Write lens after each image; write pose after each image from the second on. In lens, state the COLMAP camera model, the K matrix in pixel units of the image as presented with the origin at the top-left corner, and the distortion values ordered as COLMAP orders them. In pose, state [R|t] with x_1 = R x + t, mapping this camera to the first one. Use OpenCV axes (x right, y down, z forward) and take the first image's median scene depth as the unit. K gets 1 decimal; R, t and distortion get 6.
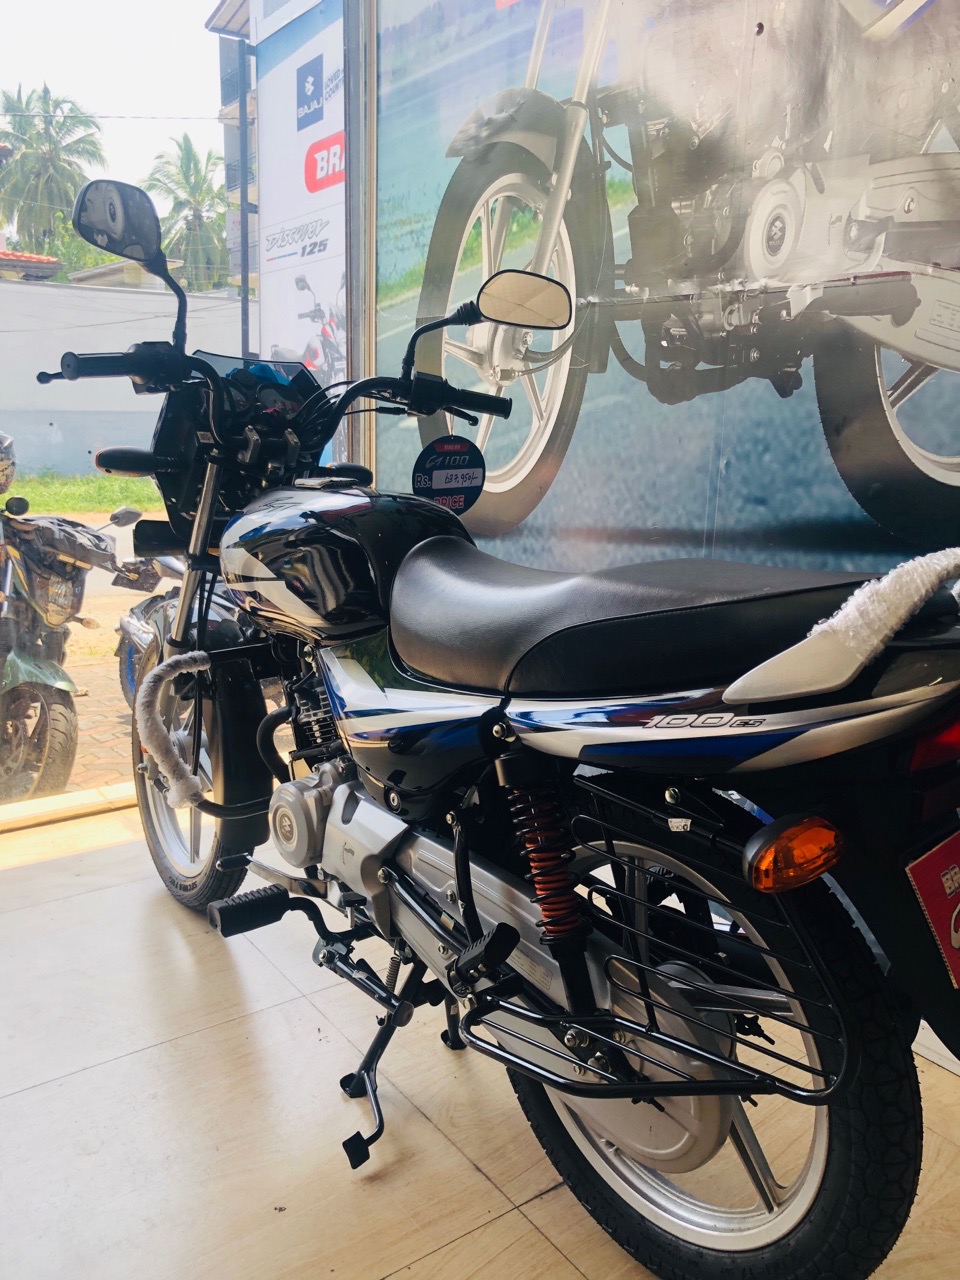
lens RADIAL K [[1047.0, 0, 479.1], [0, 1047.0, 638.9], [0, 0, 1]] dist [0.015597, 0.004743]
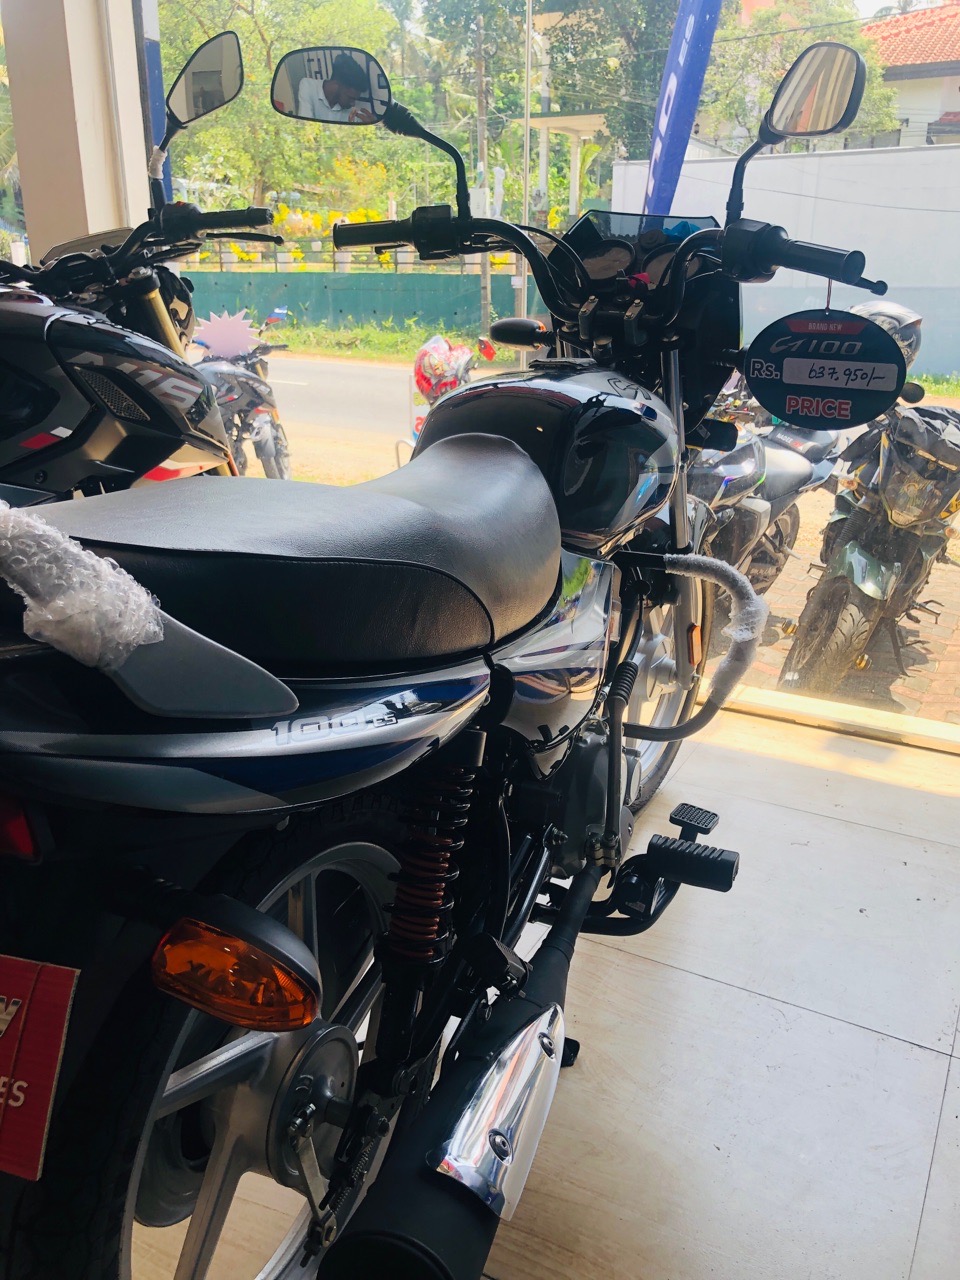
lens RADIAL K [[1047.0, 0, 475.7], [0, 1047.0, 642.4], [0, 0, 1]] dist [0.015597, 0.004743]
pose [[0.431510, 0.277451, -0.858383, 0.267875], [-0.186491, 0.958411, 0.216033, -0.045336], [0.882622, 0.066860, 0.465305, 0.245894]]
